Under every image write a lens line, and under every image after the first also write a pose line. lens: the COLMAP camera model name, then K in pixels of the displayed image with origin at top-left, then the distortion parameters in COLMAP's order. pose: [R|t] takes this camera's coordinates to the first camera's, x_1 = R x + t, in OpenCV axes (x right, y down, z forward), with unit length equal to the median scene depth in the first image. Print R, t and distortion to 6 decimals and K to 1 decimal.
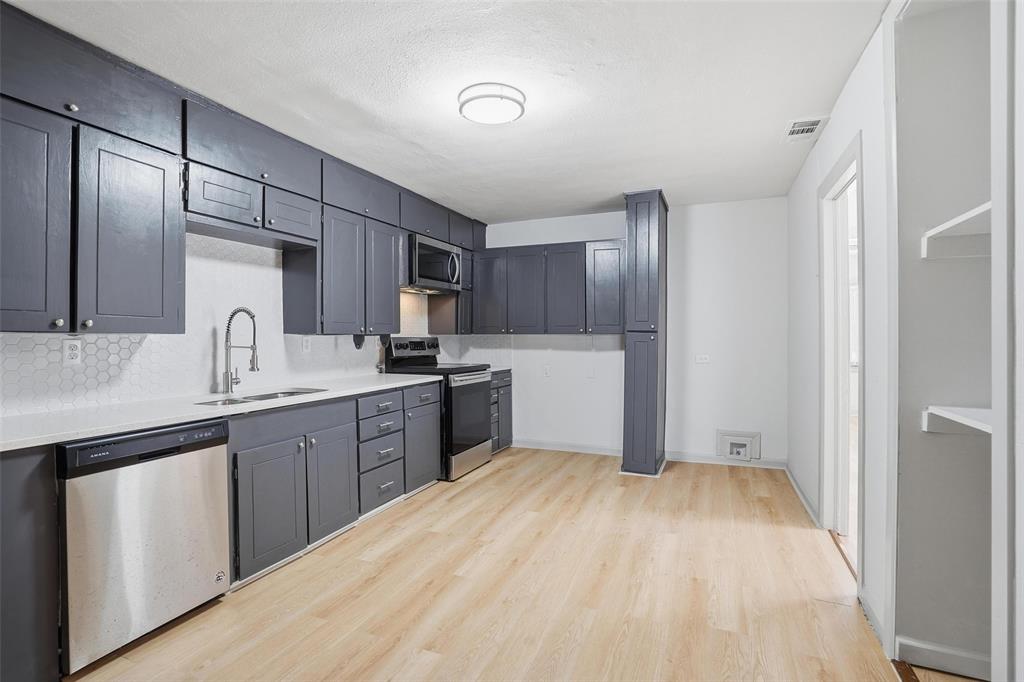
lens RADIAL K [[480.0, 0, 512.0], [0, 480.0, 341.0], [0, 0, 1]] dist [-0.061578, 0.020992]
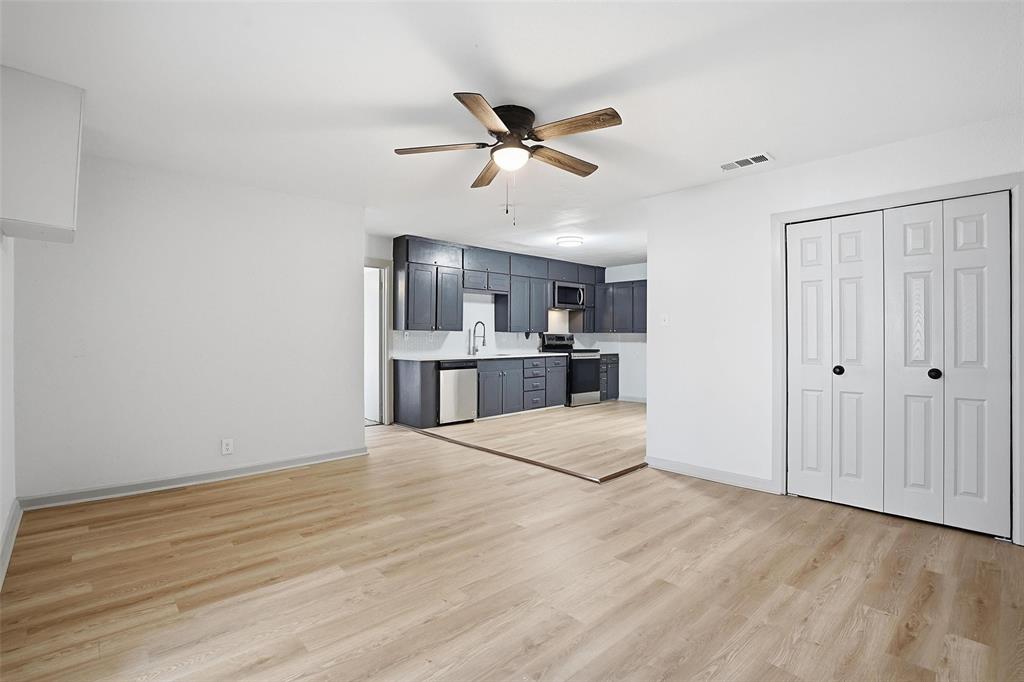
lens RADIAL K [[480.0, 0, 512.0], [0, 480.0, 341.0], [0, 0, 1]] dist [-0.061578, 0.020992]
pose [[0.915481, 0.010505, -0.402224, 0.539644], [-0.011315, 0.999936, 0.000362, 0.028701], [0.402202, 0.004220, 0.915541, -1.118630]]
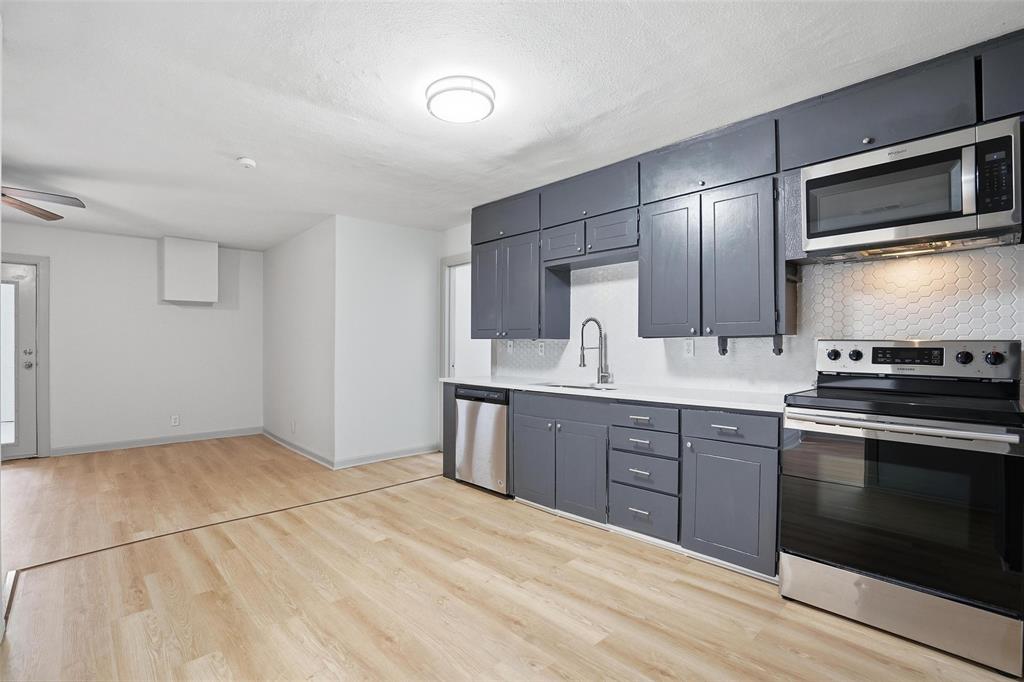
lens RADIAL K [[480.0, 0, 512.0], [0, 480.0, 341.0], [0, 0, 1]] dist [-0.061578, 0.020992]
pose [[-0.407801, -0.007653, -0.913039, 0.614431], [-0.009420, 0.999947, -0.004174, 0.001029], [0.913022, 0.006899, -0.407852, 1.138836]]
